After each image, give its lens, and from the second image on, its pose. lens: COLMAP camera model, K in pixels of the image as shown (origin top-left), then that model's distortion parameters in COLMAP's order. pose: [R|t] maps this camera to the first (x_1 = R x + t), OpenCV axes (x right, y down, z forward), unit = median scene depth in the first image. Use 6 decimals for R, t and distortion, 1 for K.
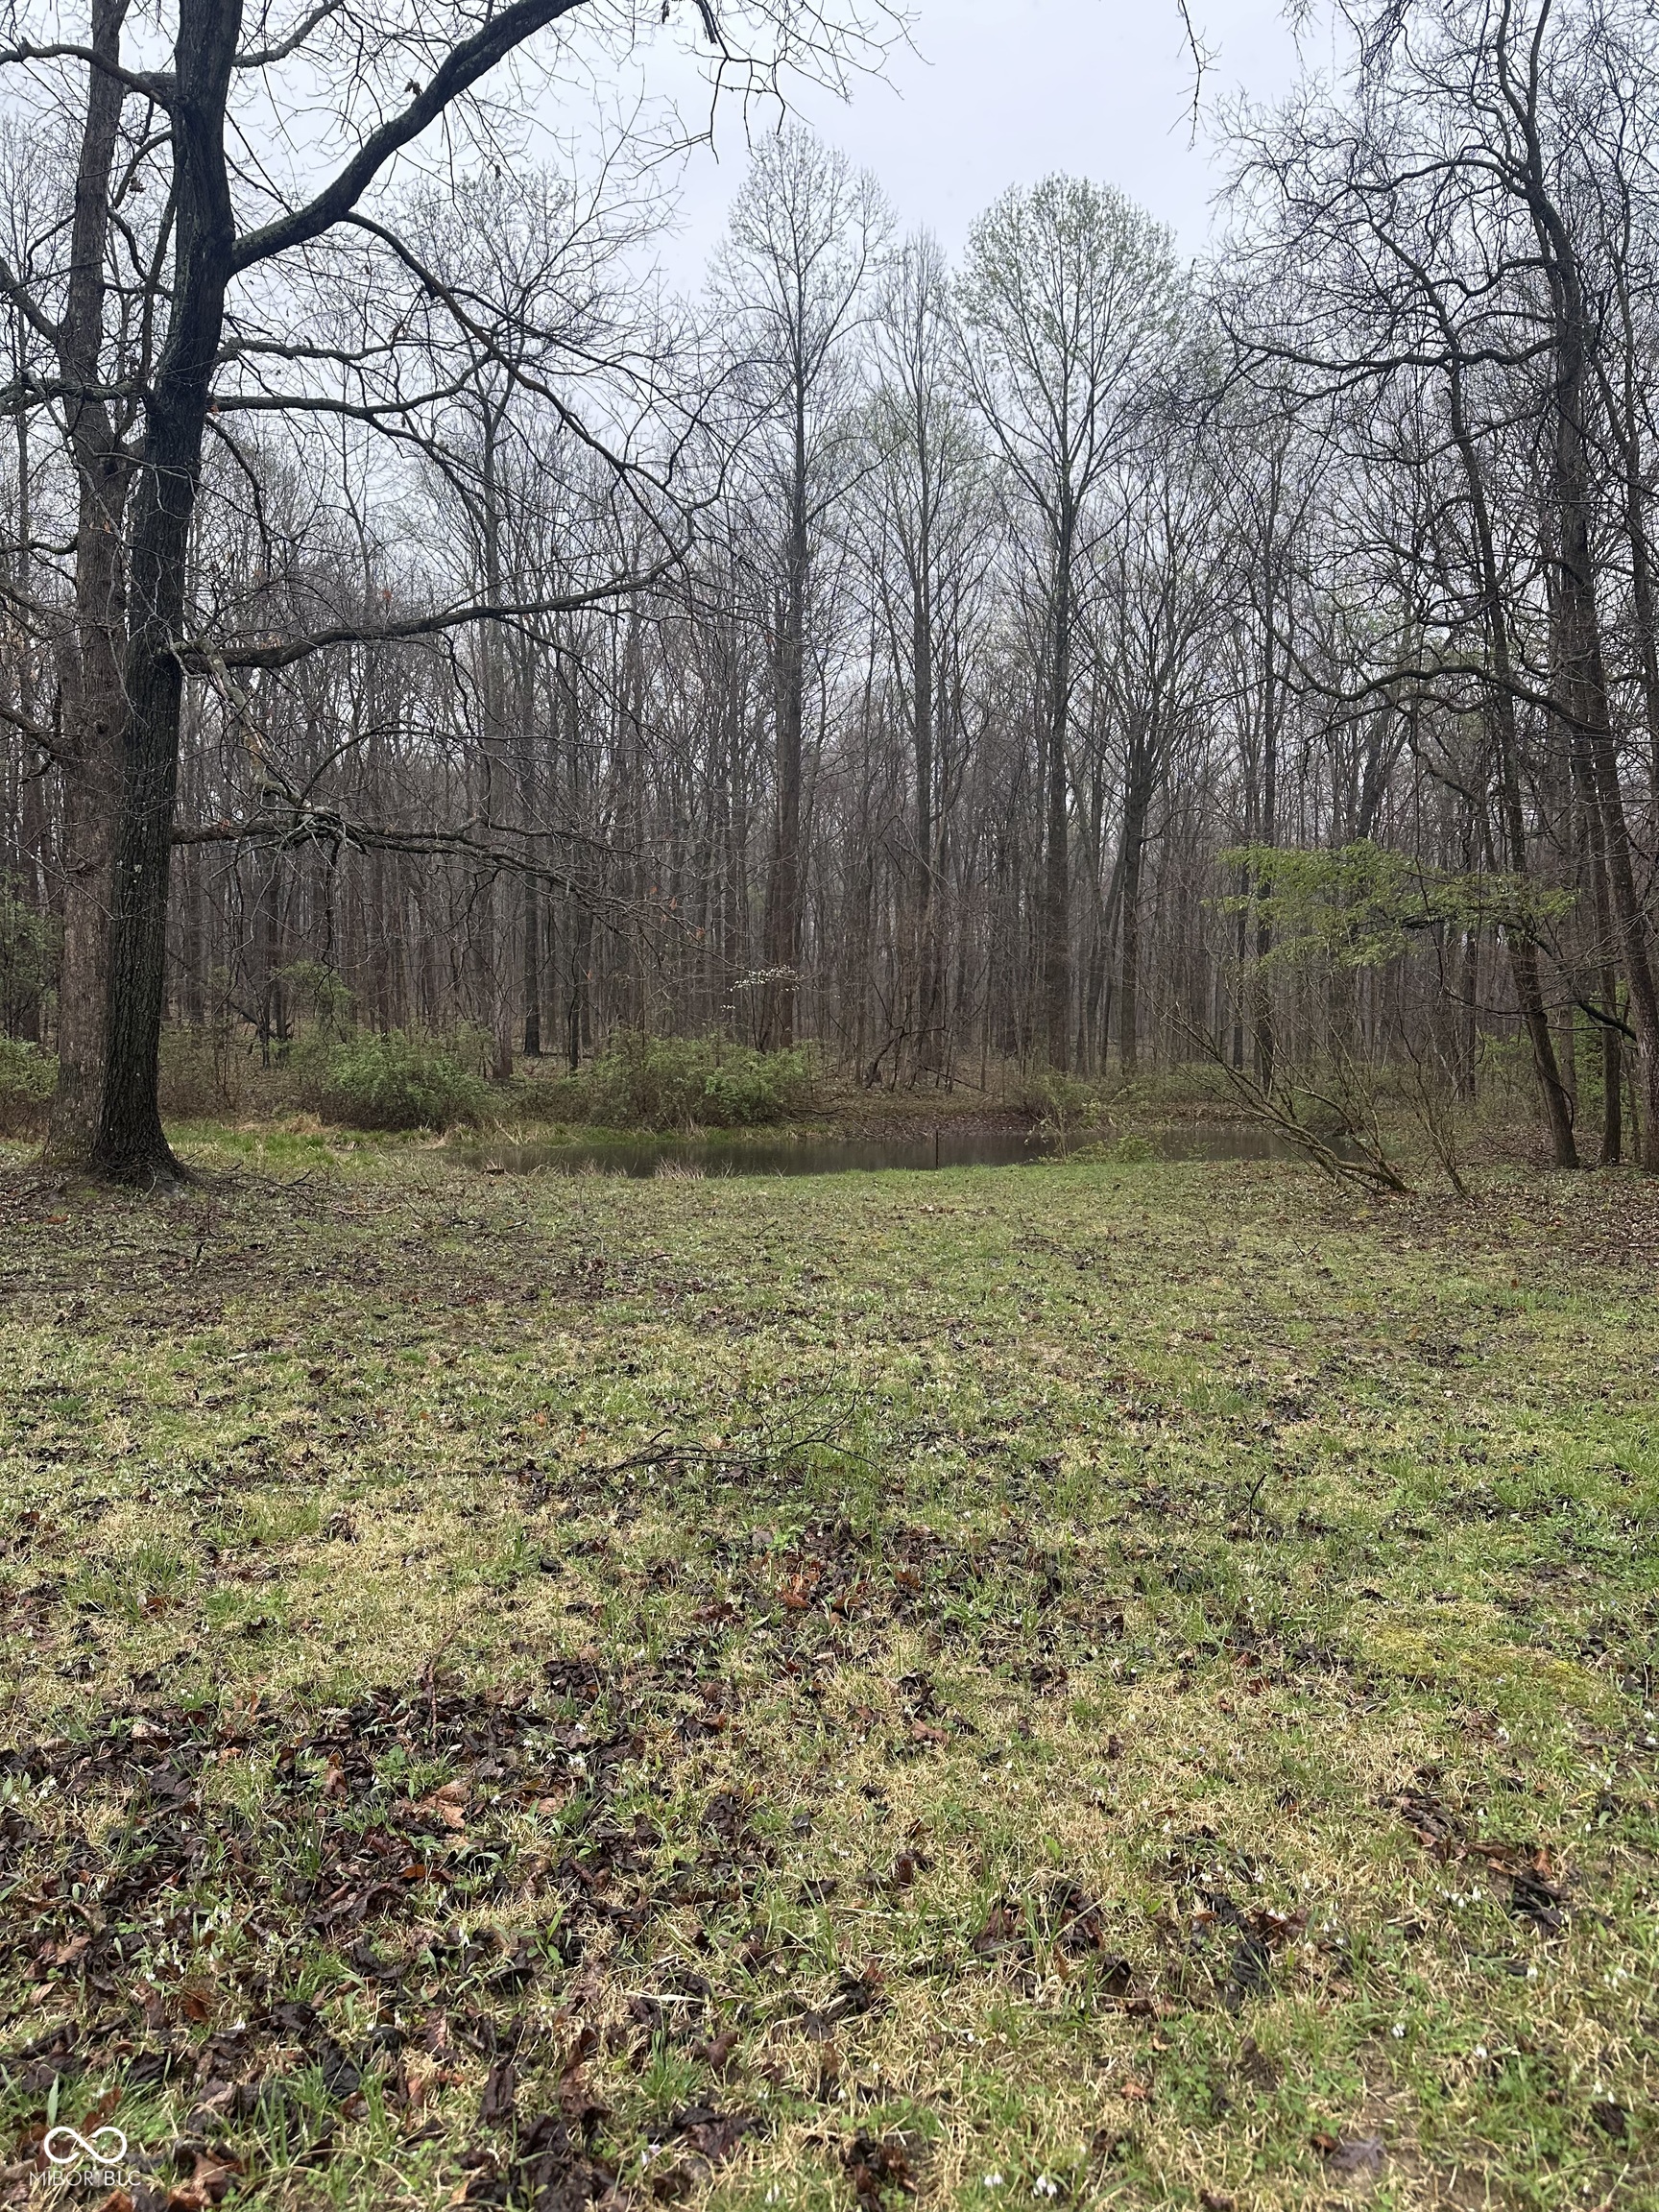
lens RADIAL K [[1555.9, 0, 811.4], [0, 1555.9, 1109.7], [0, 0, 1]] dist [0.035815, -0.032869]
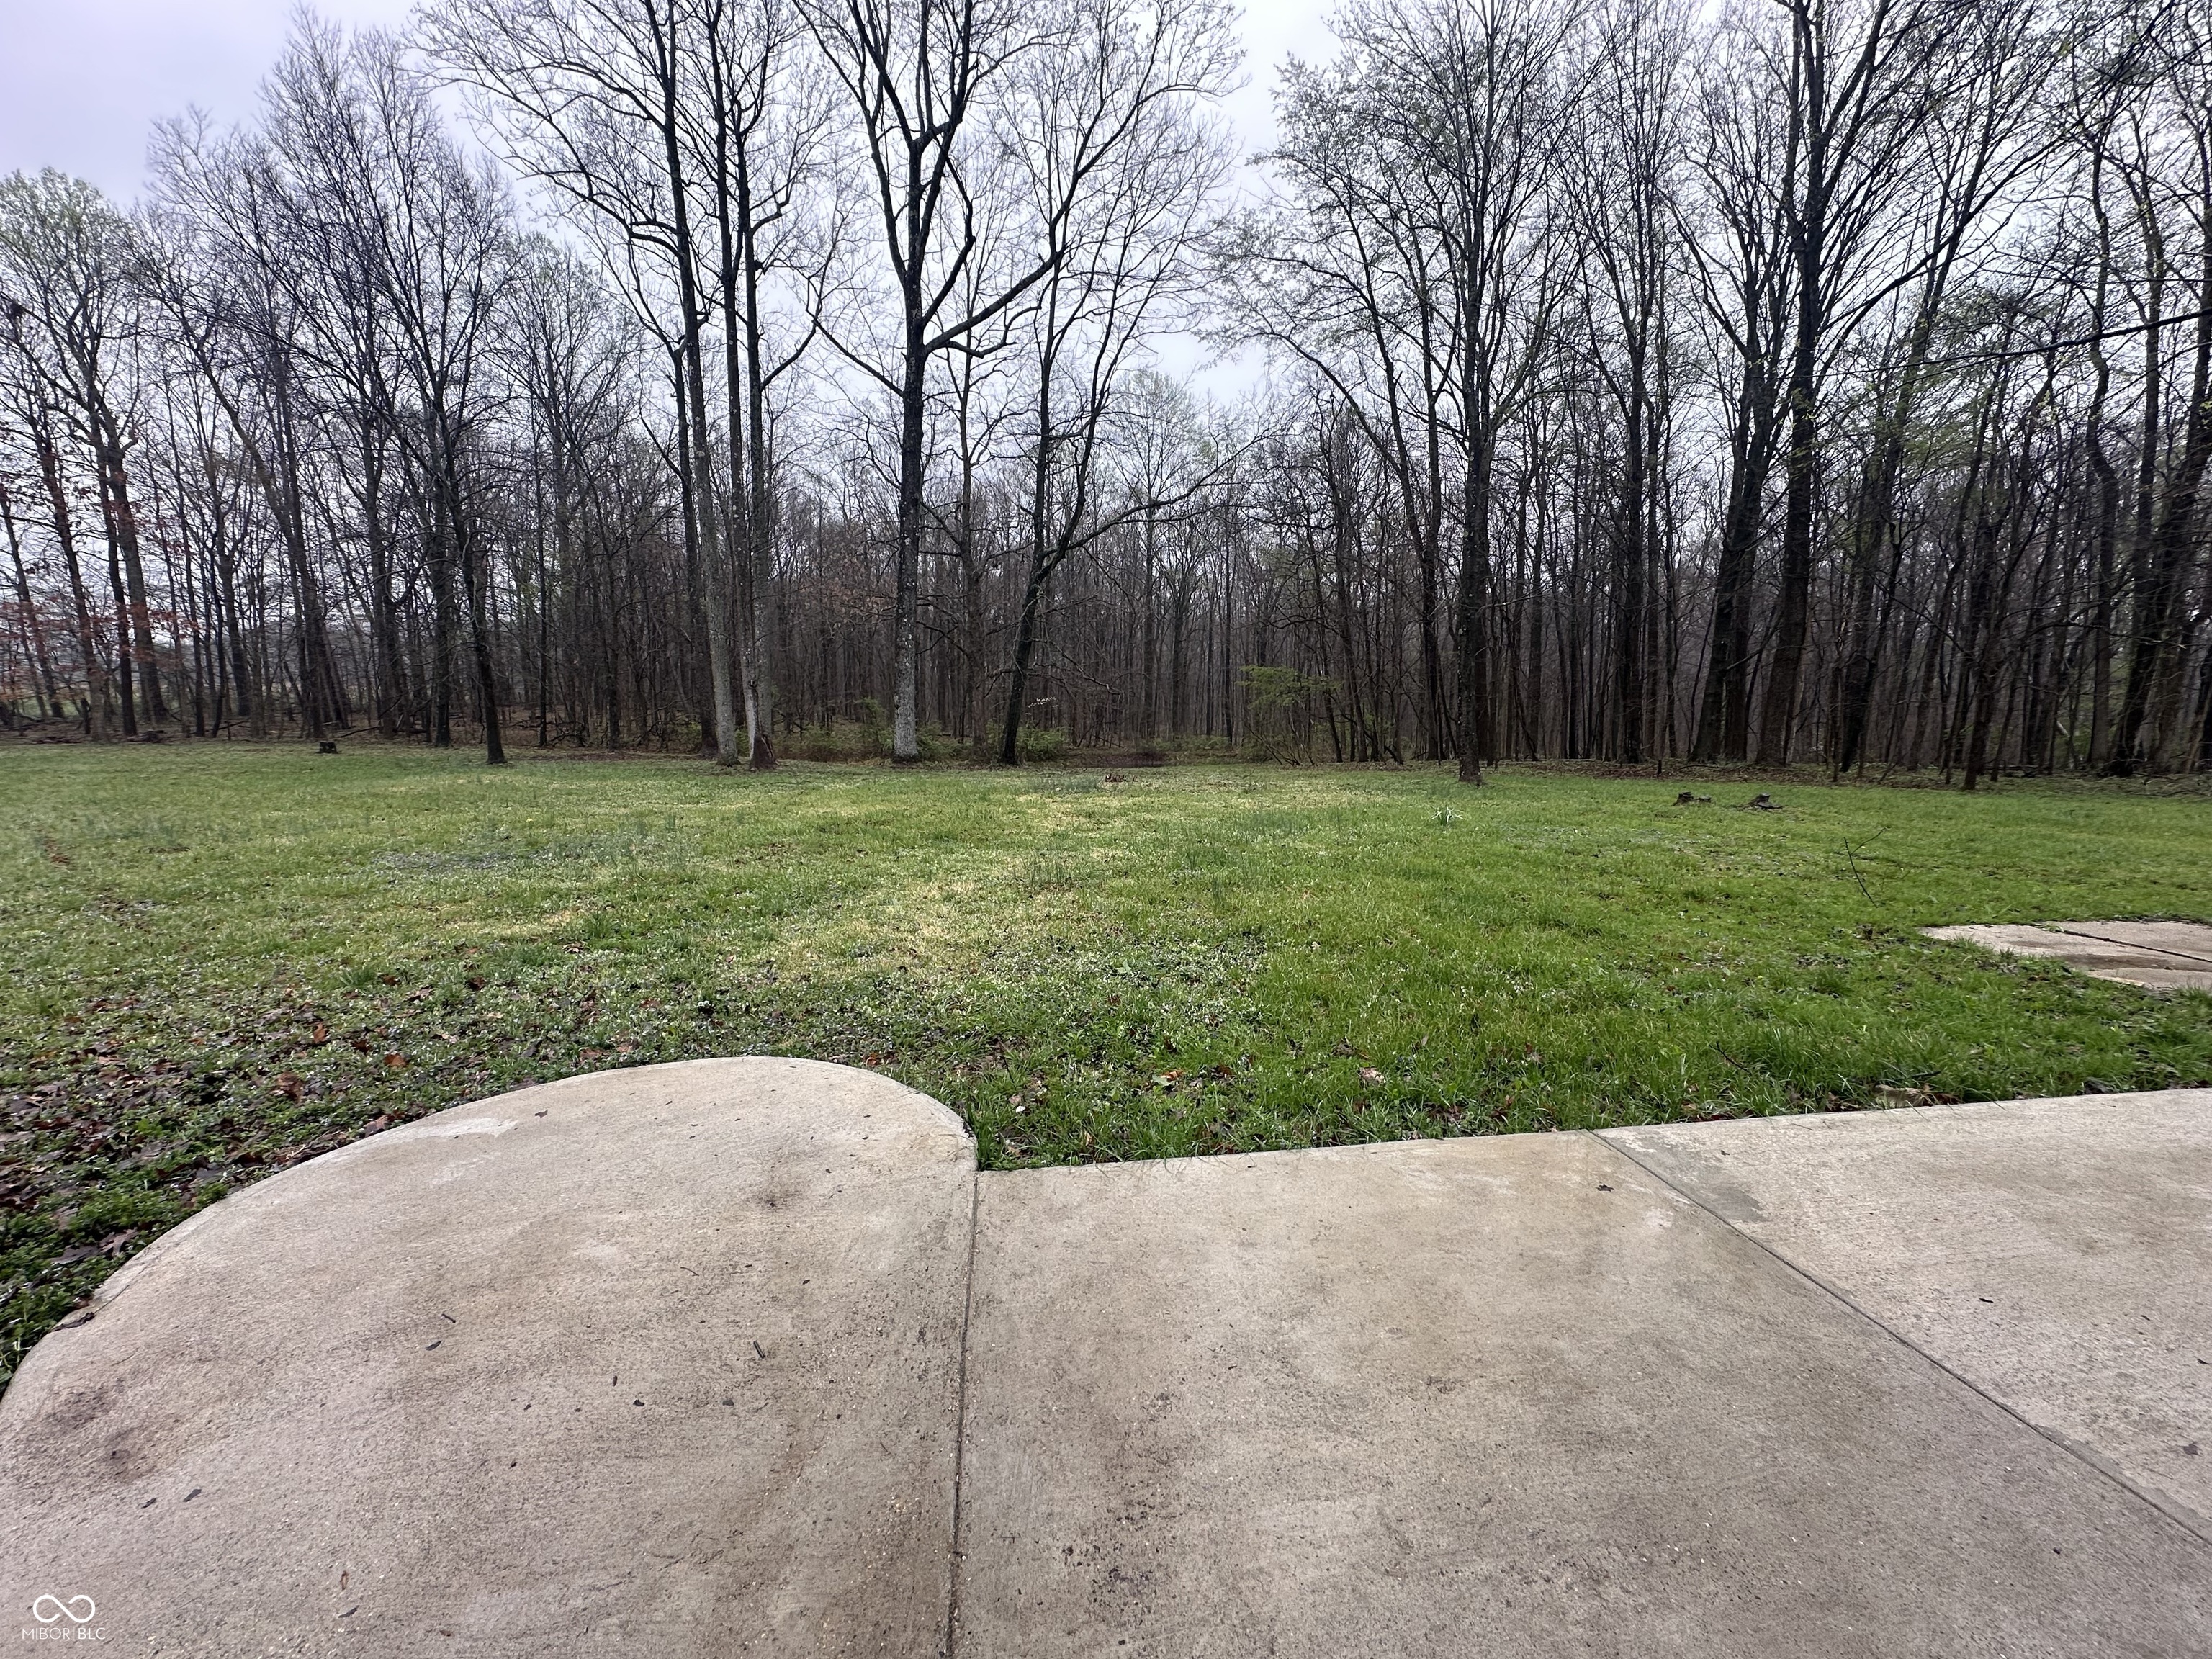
lens RADIAL K [[881.5, 0, 1106.1], [0, 881.5, 823.6], [0, 0, 1]] dist [-0.000327, -0.000459]
pose [[0.982906, -0.027899, 0.181981, -0.179502], [0.014889, 0.997260, 0.072465, 0.007716], [-0.183504, -0.068516, 0.980628, -0.395160]]
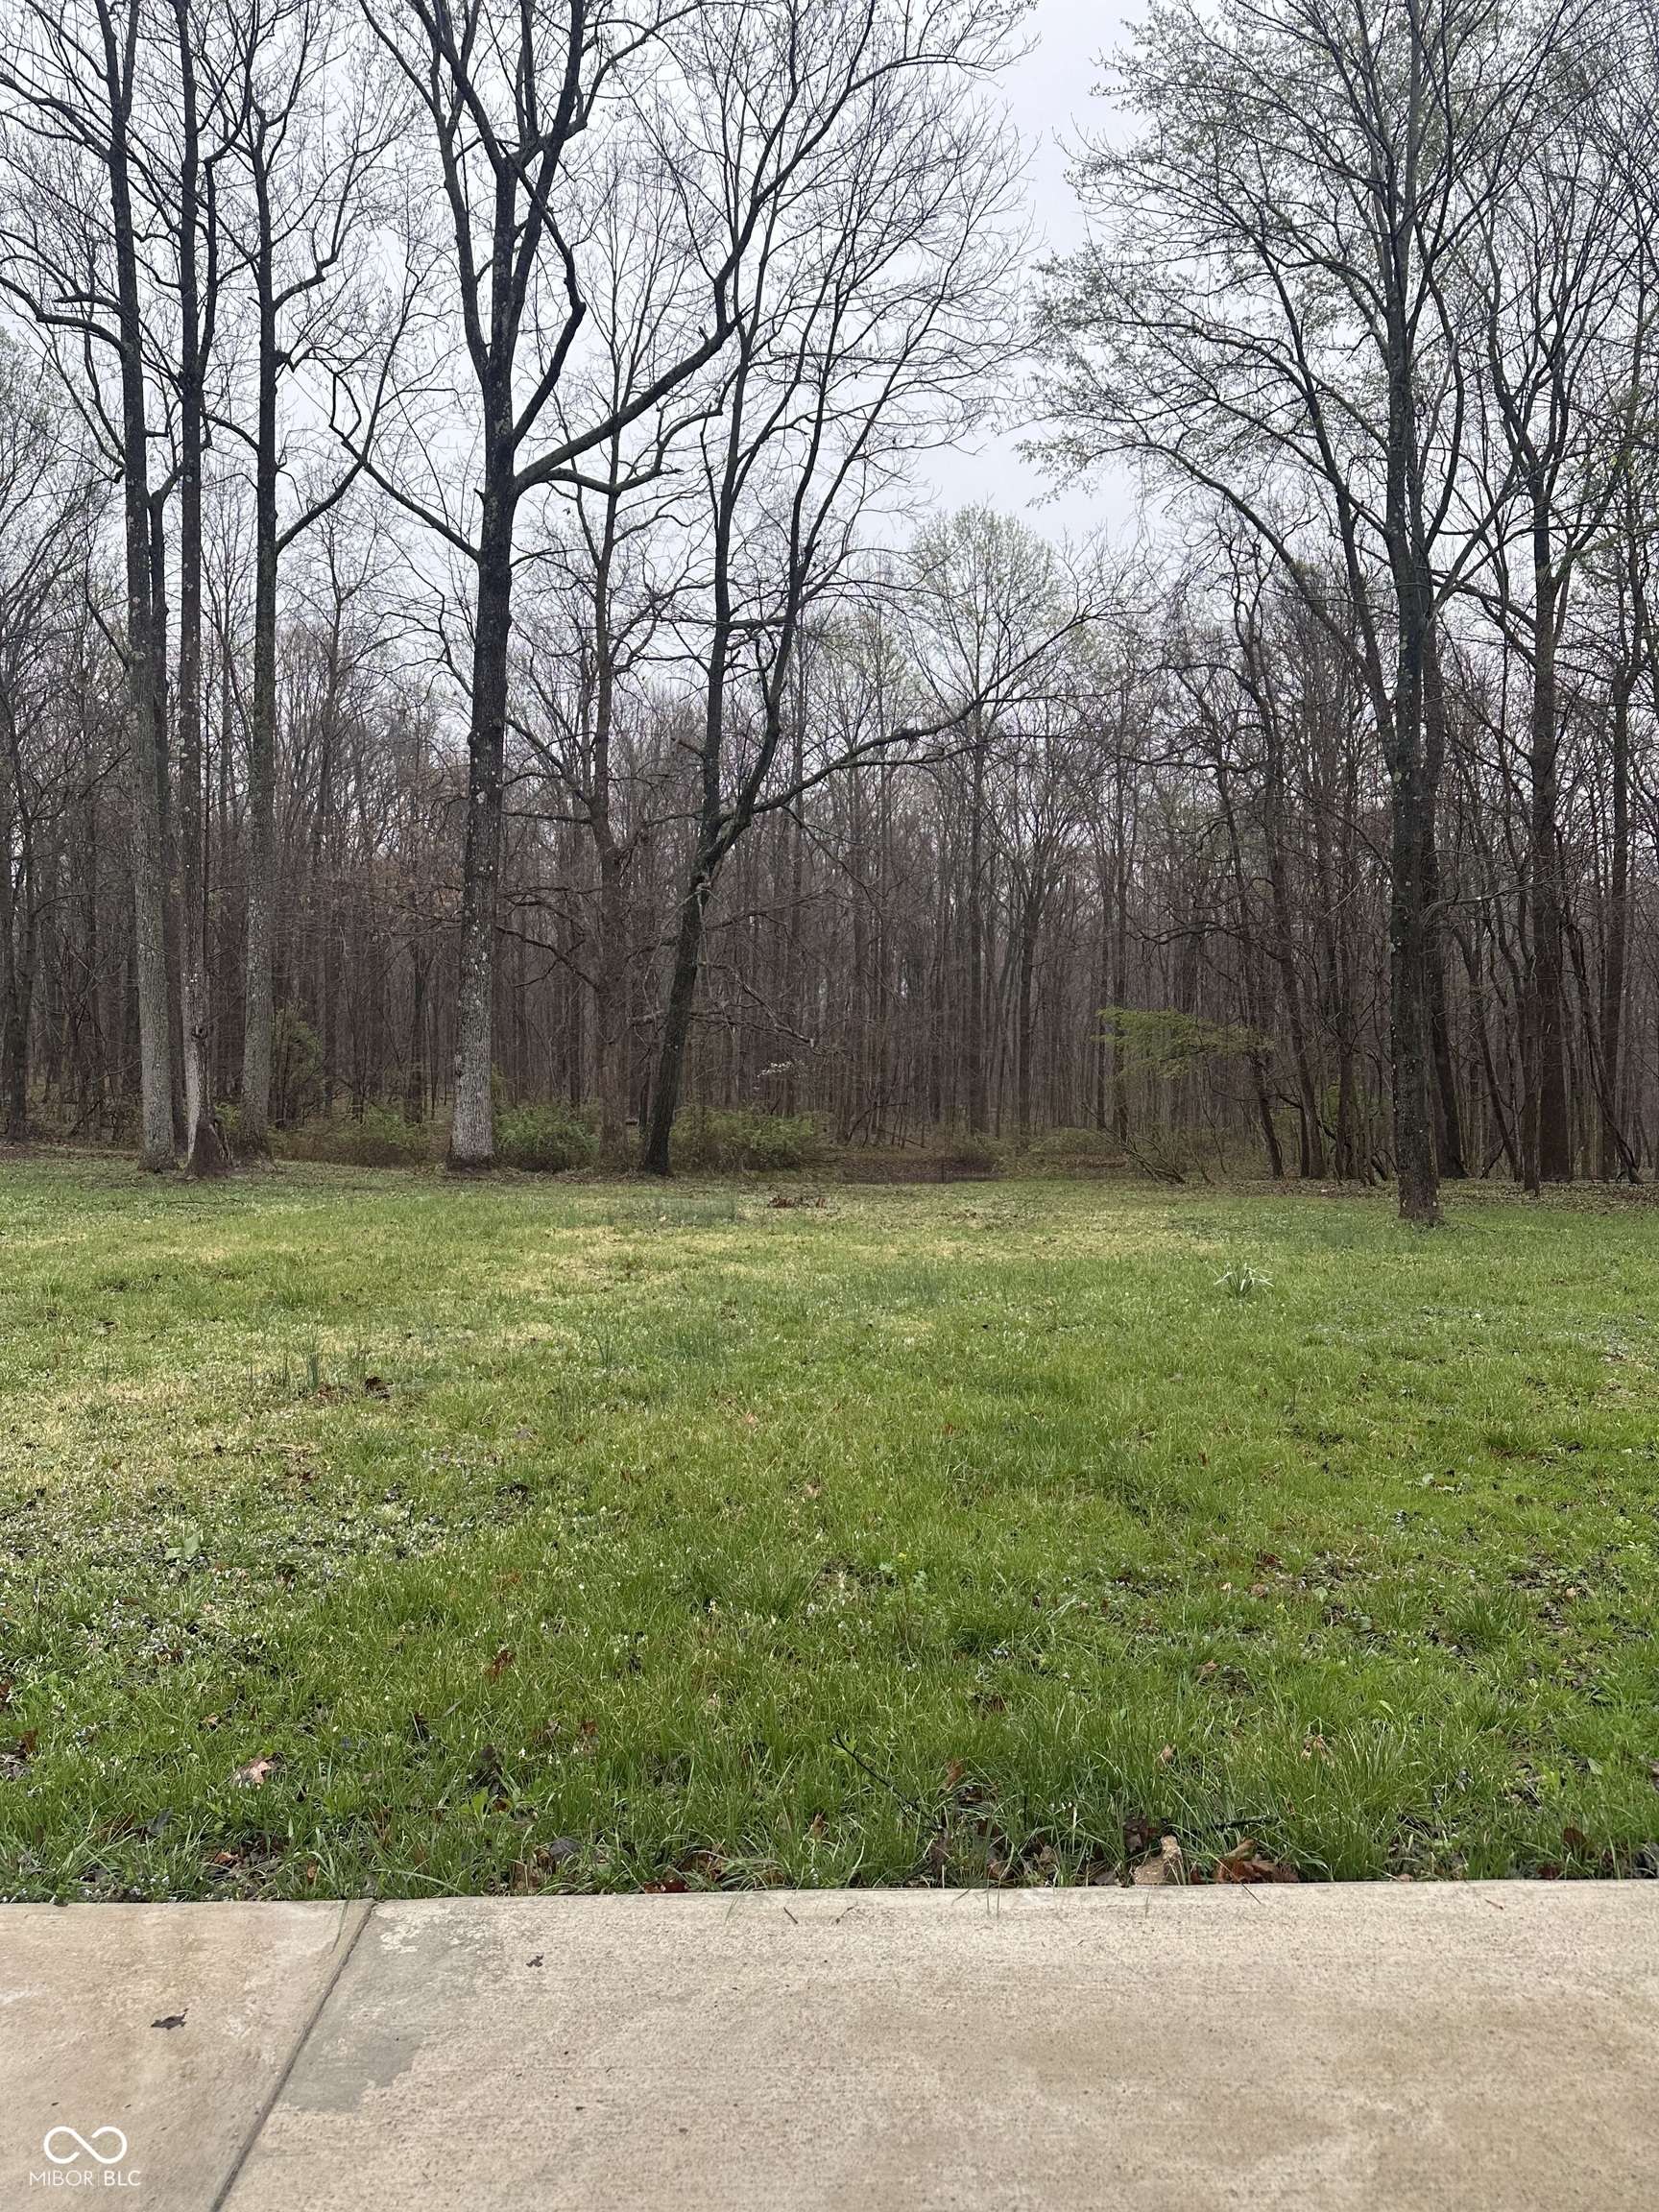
lens RADIAL K [[1555.9, 0, 834.9], [0, 1555.9, 1109.5], [0, 0, 1]] dist [0.035815, -0.032869]
pose [[0.994618, 0.002195, 0.103587, -0.119576], [0.001784, 0.999265, -0.038305, 0.007833], [-0.103595, 0.038283, 0.993883, -0.401869]]
